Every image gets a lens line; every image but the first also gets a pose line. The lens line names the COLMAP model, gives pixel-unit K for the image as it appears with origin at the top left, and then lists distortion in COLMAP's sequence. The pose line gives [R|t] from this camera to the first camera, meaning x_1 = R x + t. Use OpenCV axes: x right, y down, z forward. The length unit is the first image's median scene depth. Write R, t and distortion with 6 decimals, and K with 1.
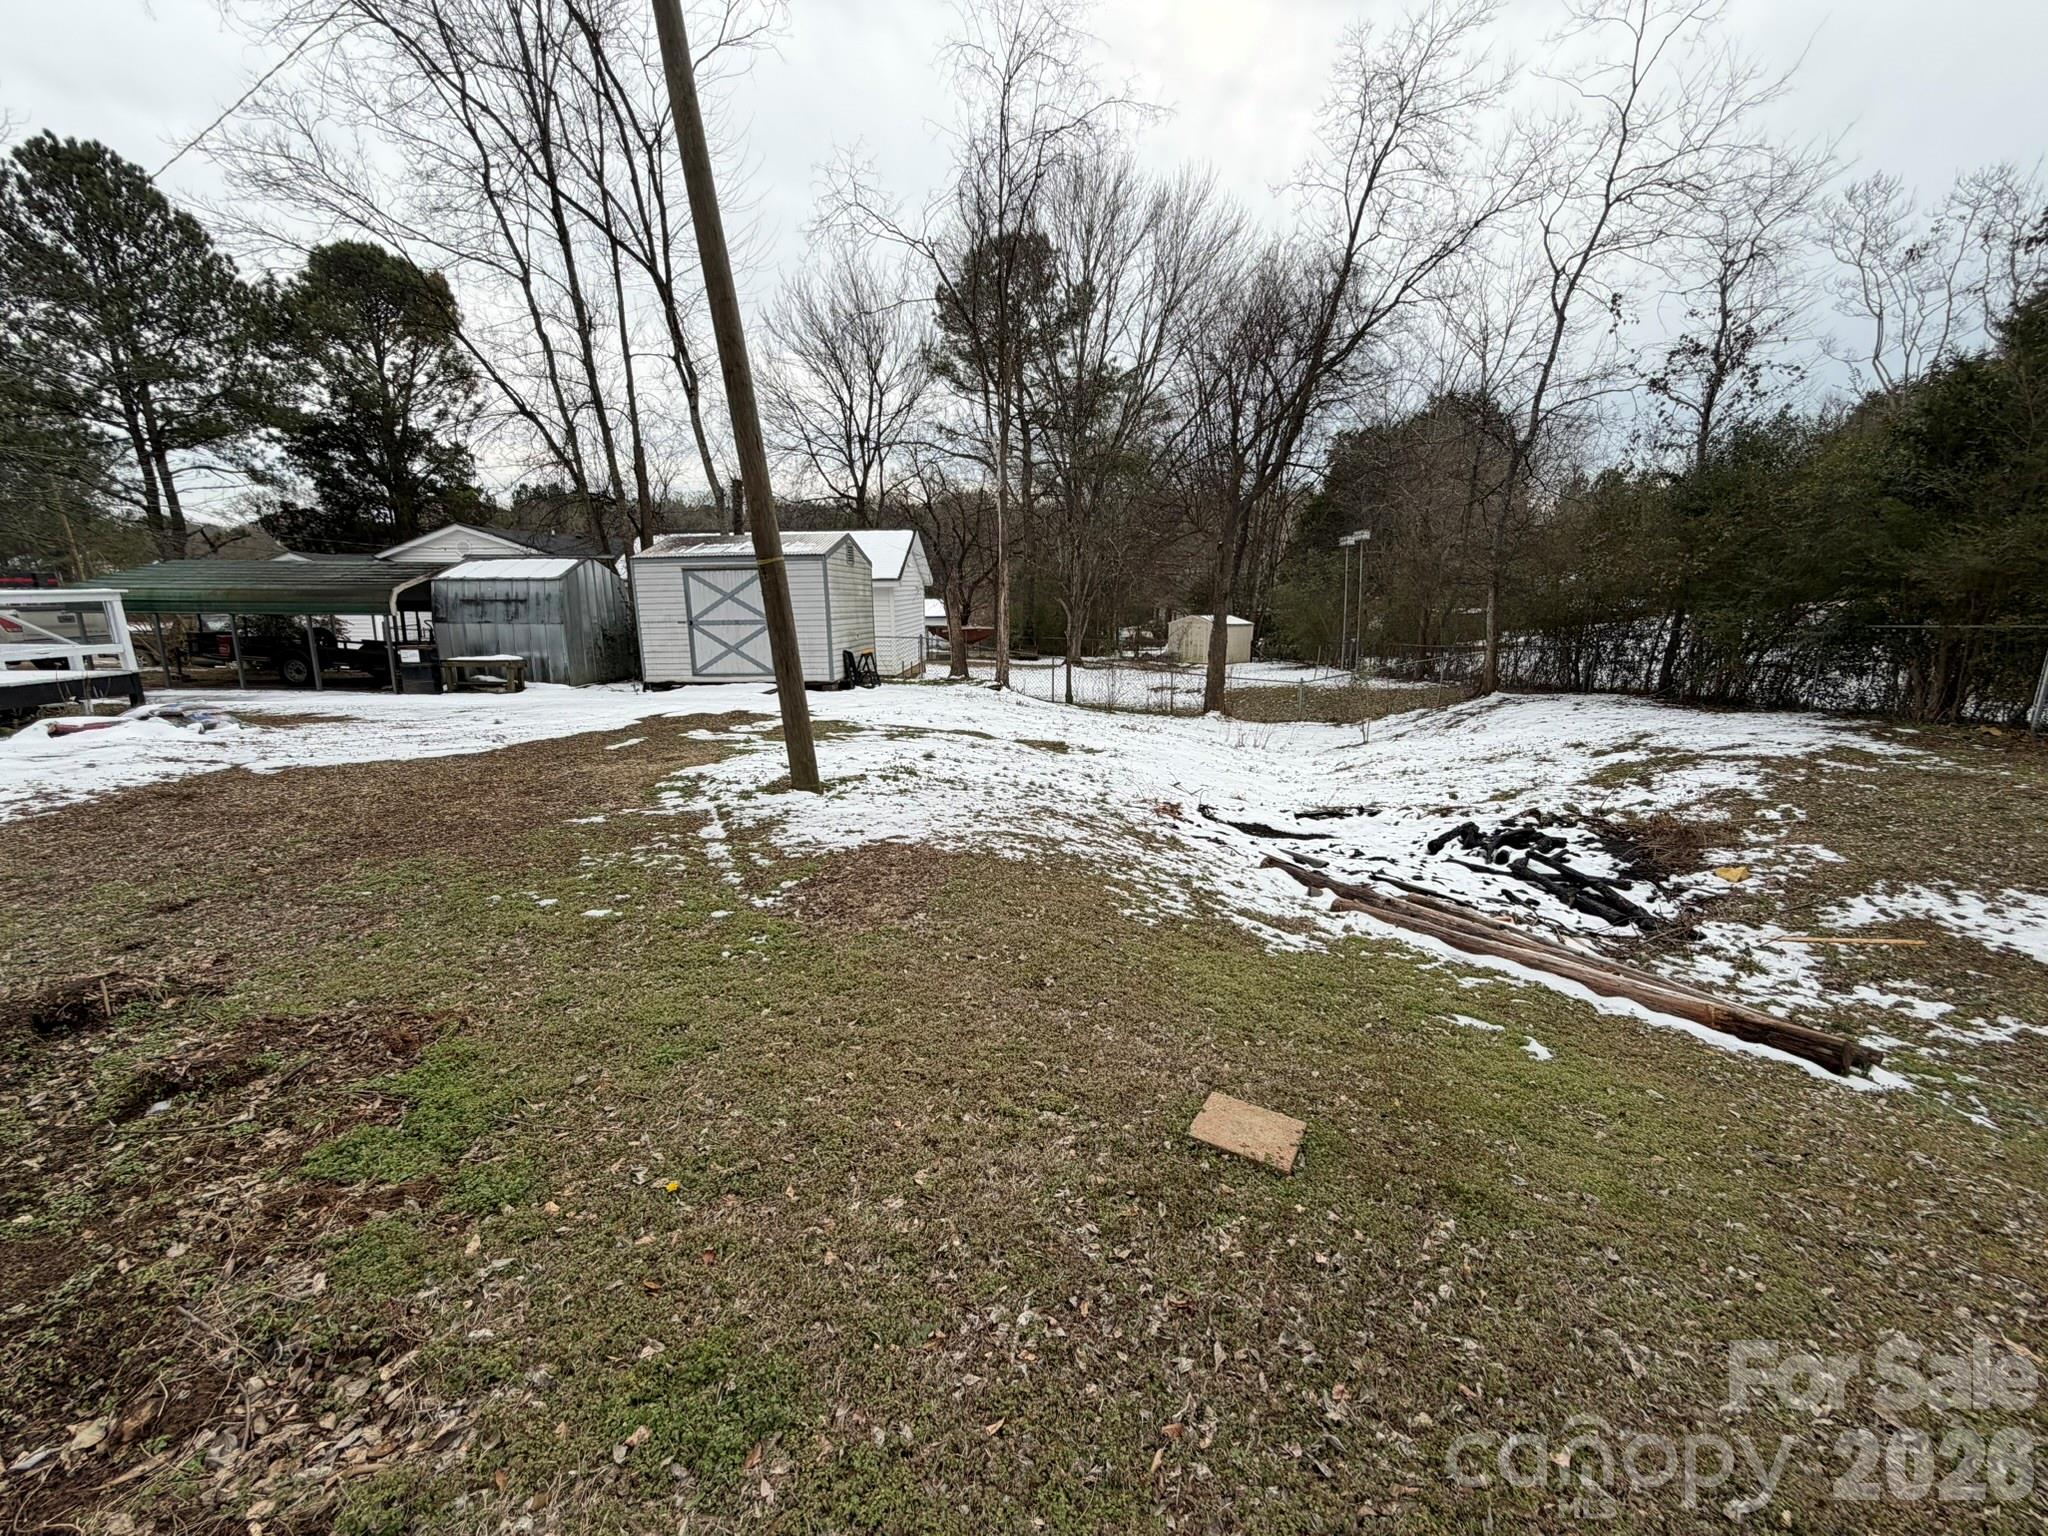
lens RADIAL K [[815.8, 0, 1019.4], [0, 815.8, 769.4], [0, 0, 1]] dist [0.000515, -0.000195]
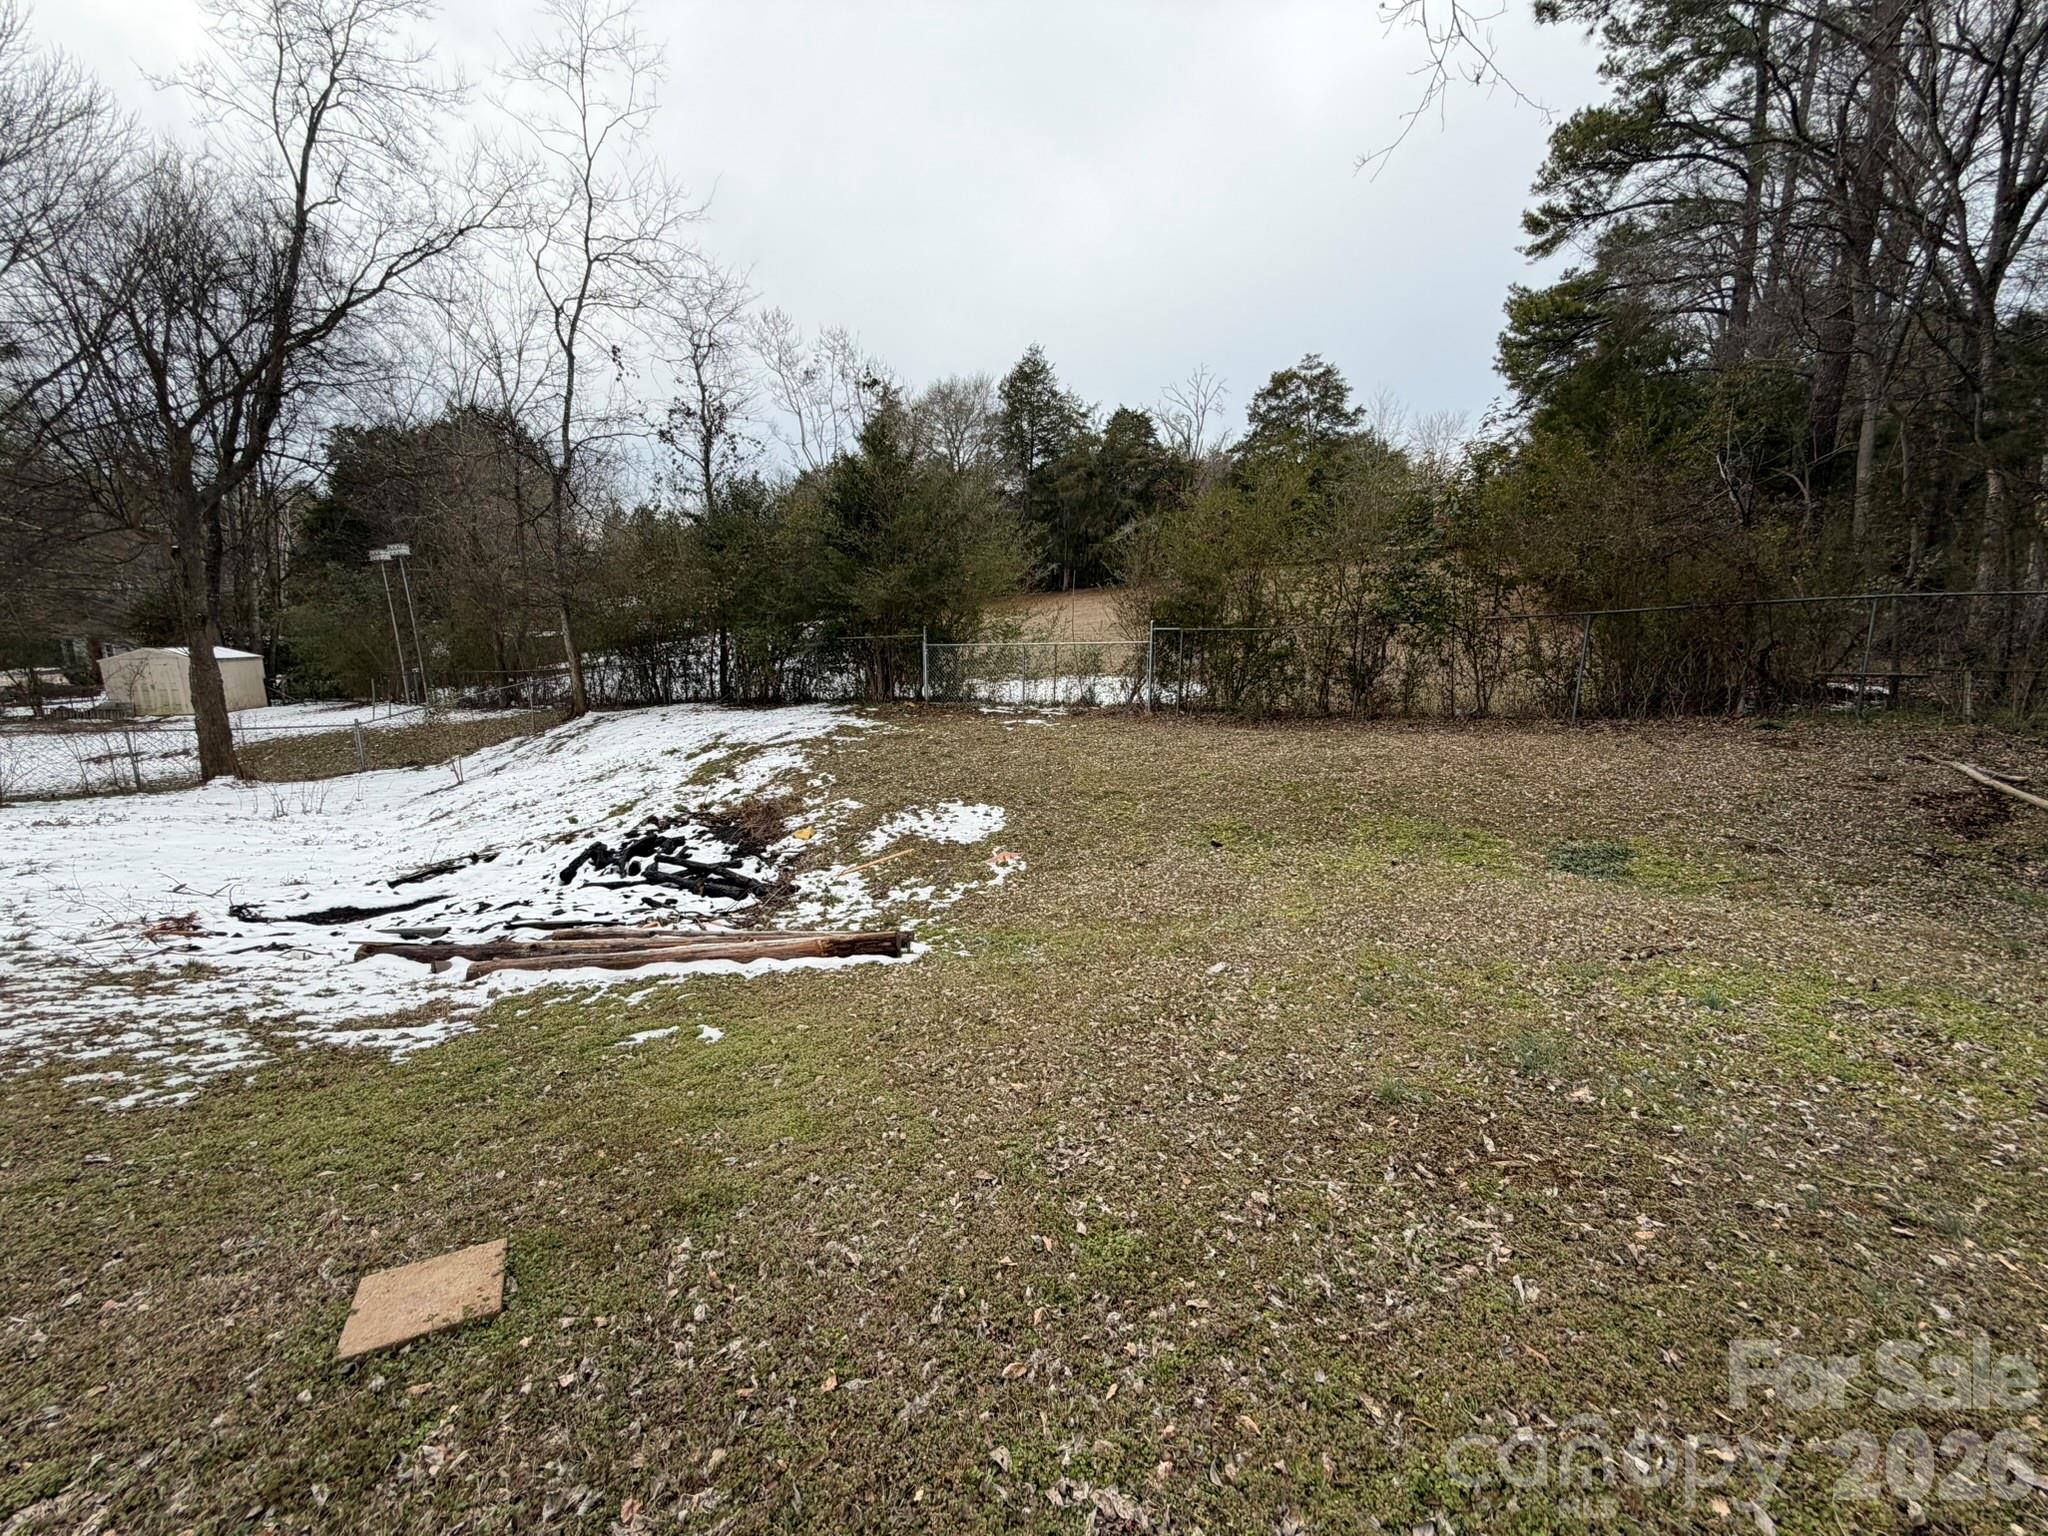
lens RADIAL K [[815.8, 0, 1022.9], [0, 815.8, 770.3], [0, 0, 1]] dist [0.000515, -0.000195]
pose [[0.521266, -0.160800, 0.838108, 0.000541], [0.182628, 0.980355, 0.074505, -0.000694], [-0.833624, 0.114225, 0.540393, 0.009146]]
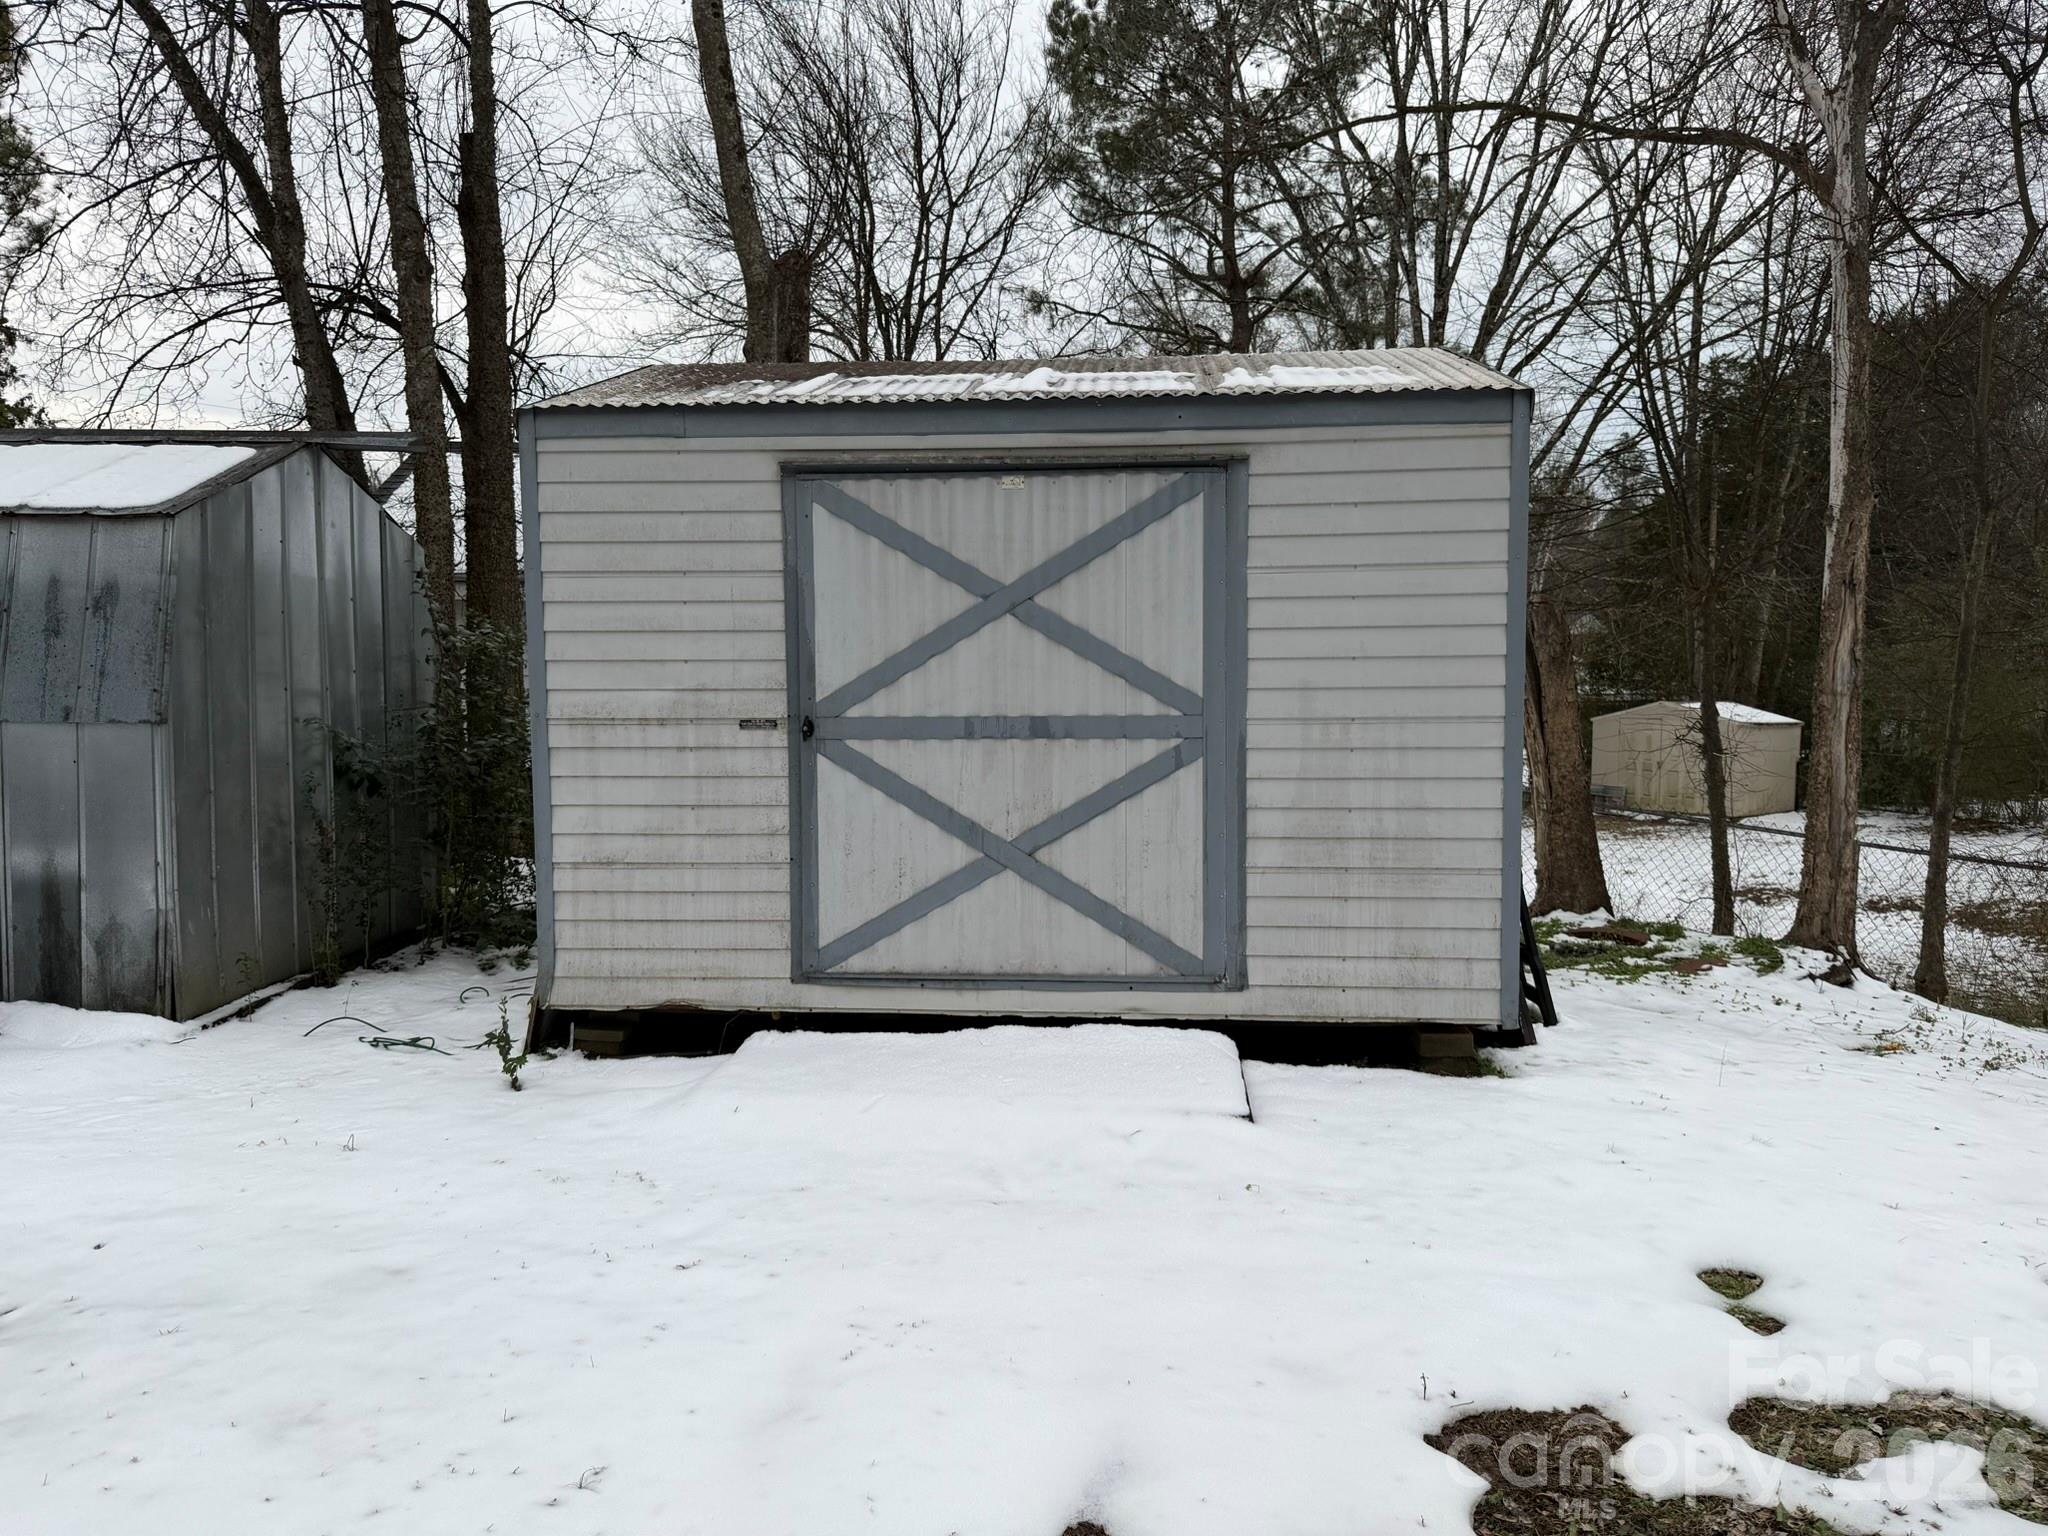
lens RADIAL K [[1443.3, 0, 1033.5], [0, 1443.3, 759.4], [0, 0, 1]] dist [0.001438, -0.008006]
pose [[0.999467, 0.012730, 0.030075, -0.971492], [-0.008420, 0.990214, -0.139304, -0.330971], [-0.031554, 0.138977, 0.989793, 1.750849]]
